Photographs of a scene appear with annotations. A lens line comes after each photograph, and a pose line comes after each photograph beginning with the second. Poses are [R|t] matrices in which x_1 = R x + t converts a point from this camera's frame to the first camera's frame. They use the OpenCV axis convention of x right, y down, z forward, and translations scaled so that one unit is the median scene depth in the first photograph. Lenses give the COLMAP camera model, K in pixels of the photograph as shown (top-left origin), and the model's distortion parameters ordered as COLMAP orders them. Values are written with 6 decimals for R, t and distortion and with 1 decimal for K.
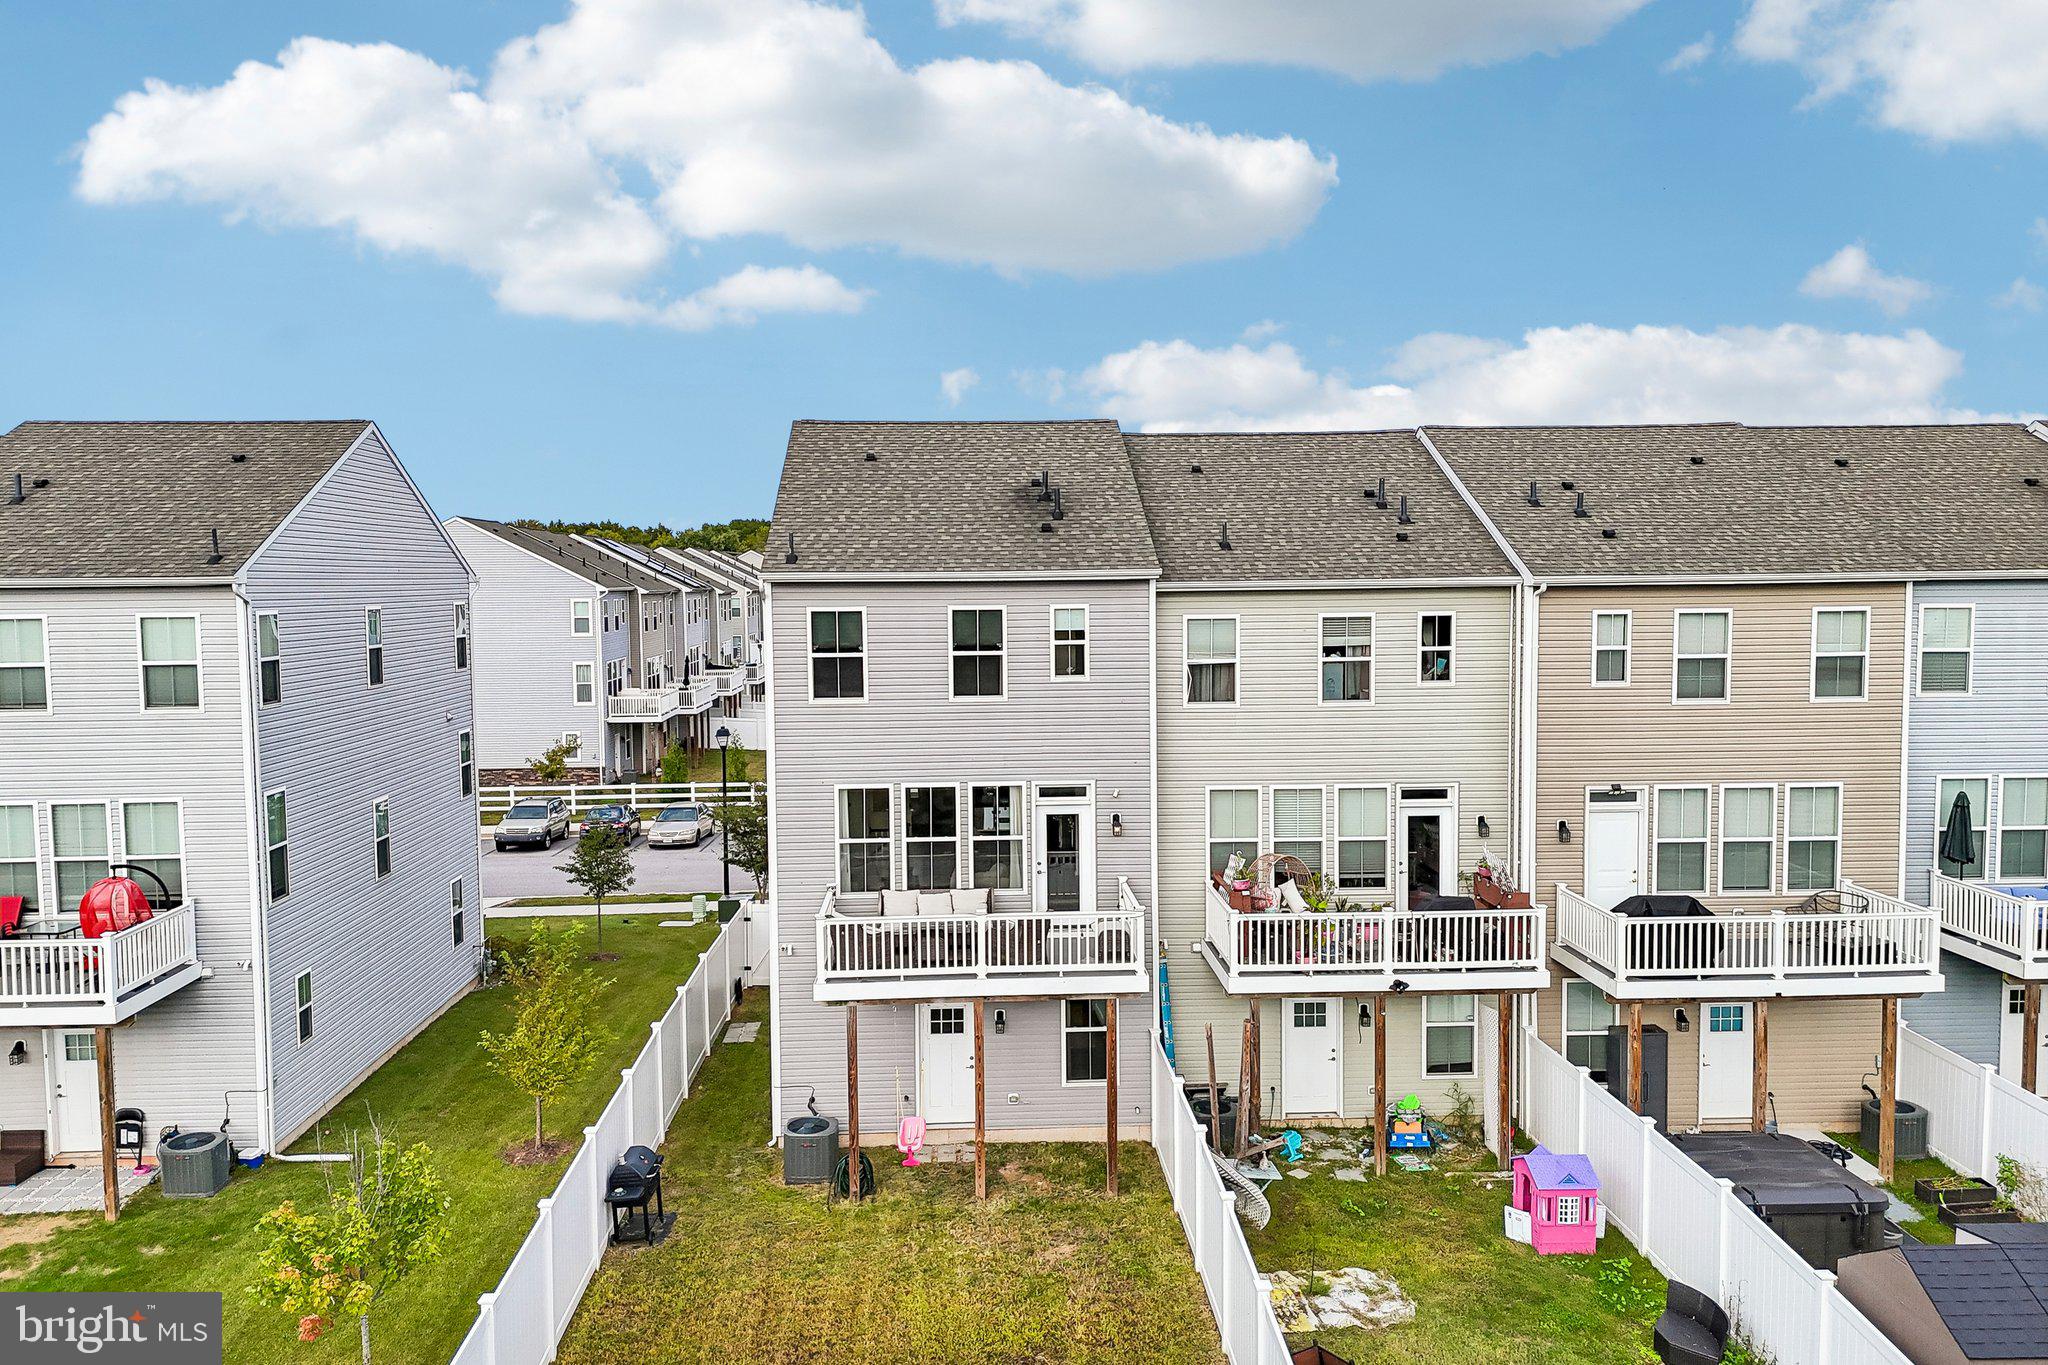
lens RADIAL K [[1504.5, 0, 1012.3], [0, 1504.5, 685.8], [0, 0, 1]] dist [0.025456, -0.032151]
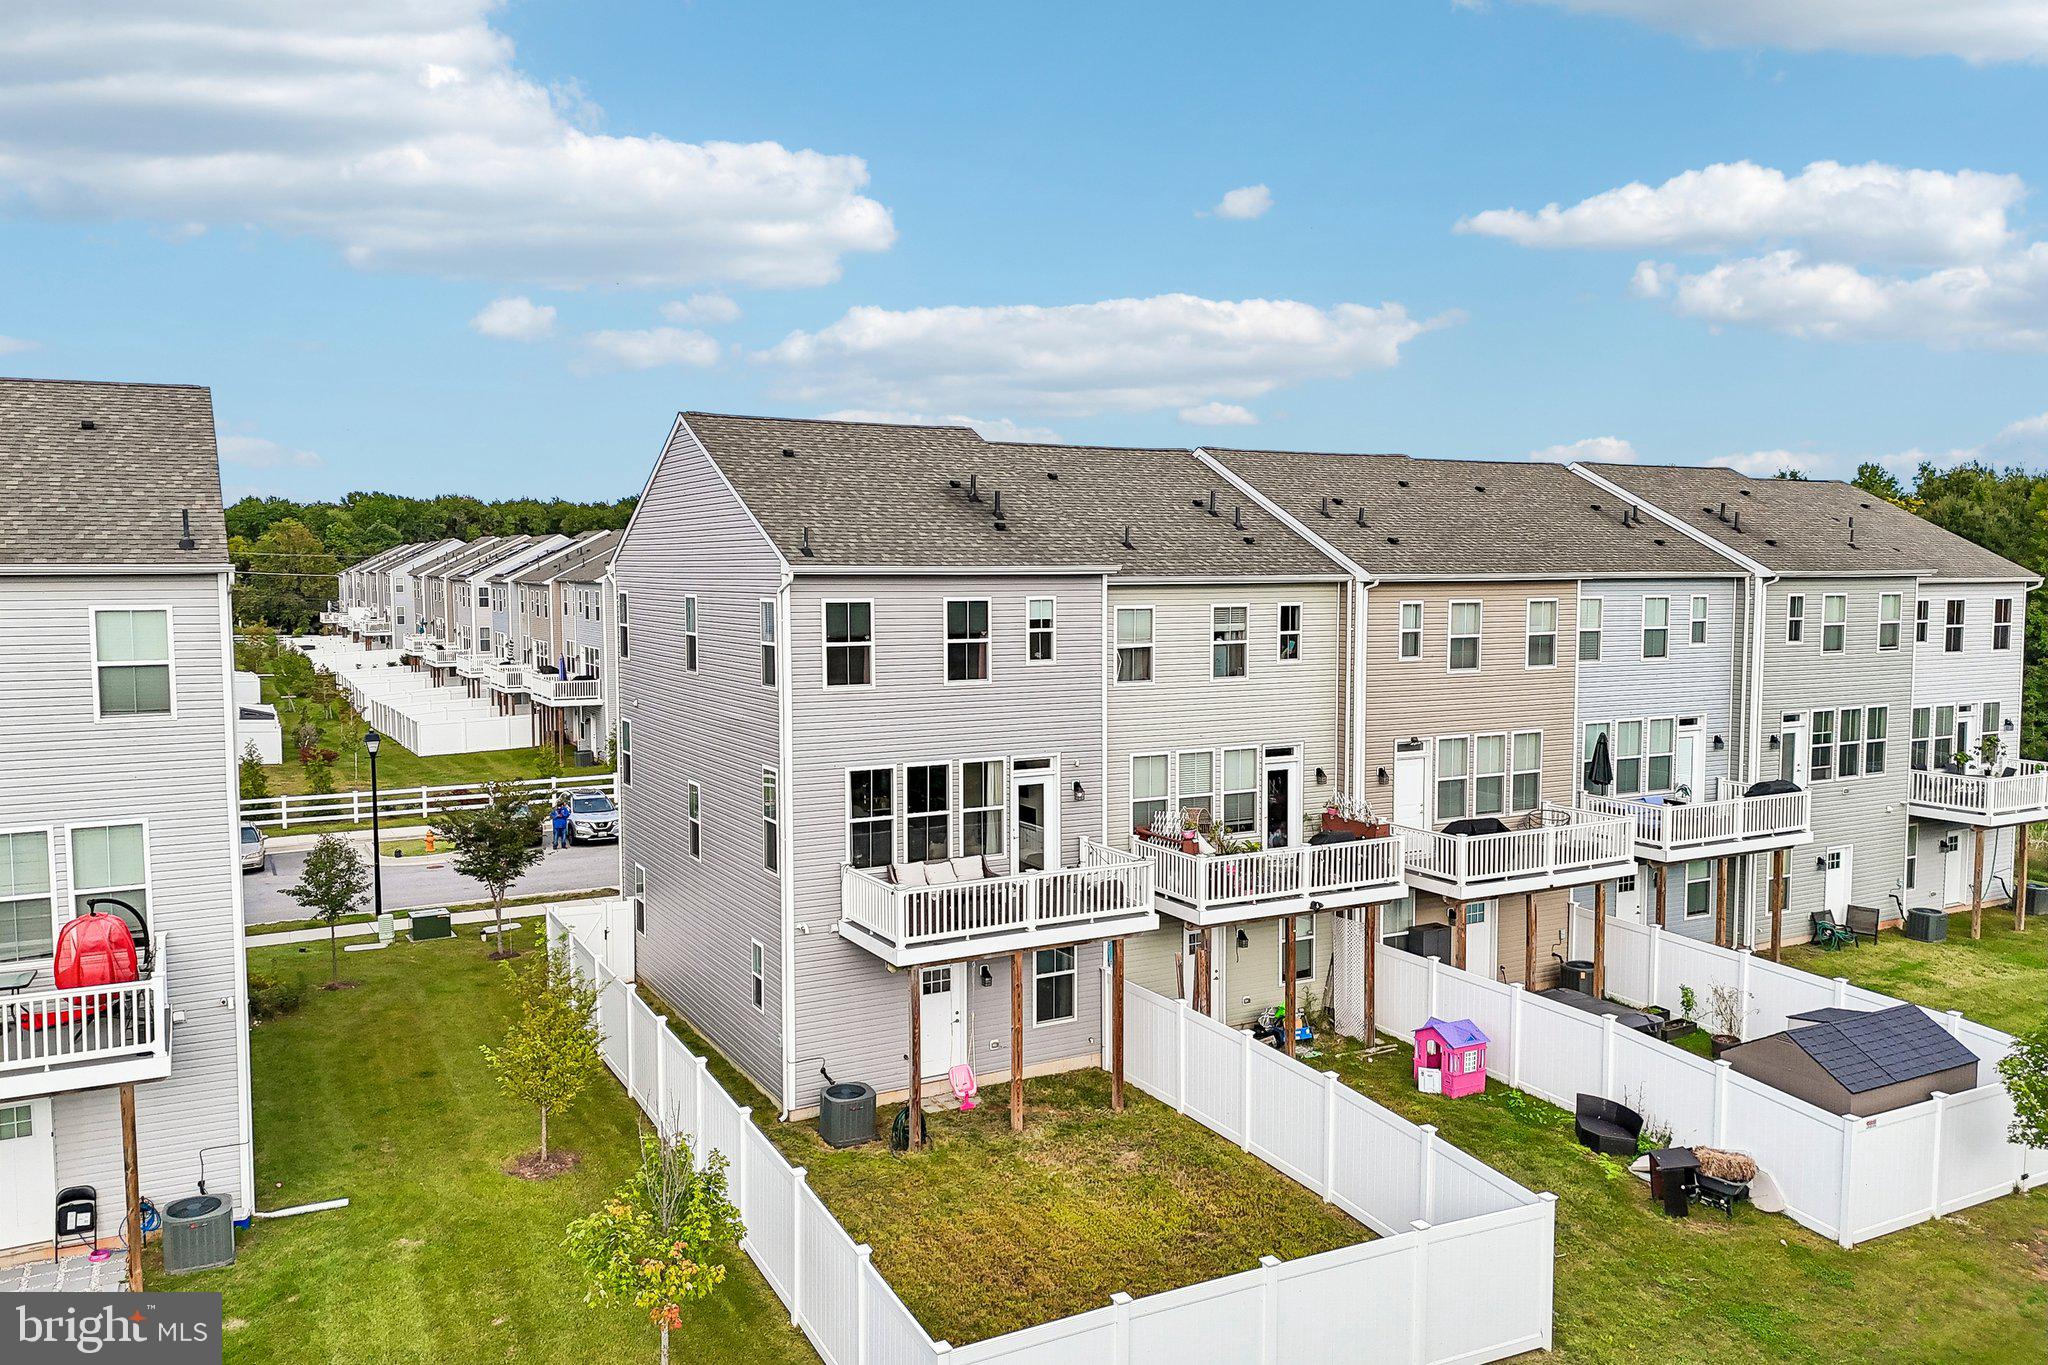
lens RADIAL K [[1504.5, 0, 1030.7], [0, 1504.5, 672.8], [0, 0, 1]] dist [0.025456, -0.032151]
pose [[0.898272, -0.021987, 0.438890, -0.458303], [0.023788, 0.999716, 0.001395, 0.001167], [-0.438796, 0.009187, 0.898540, -0.004674]]
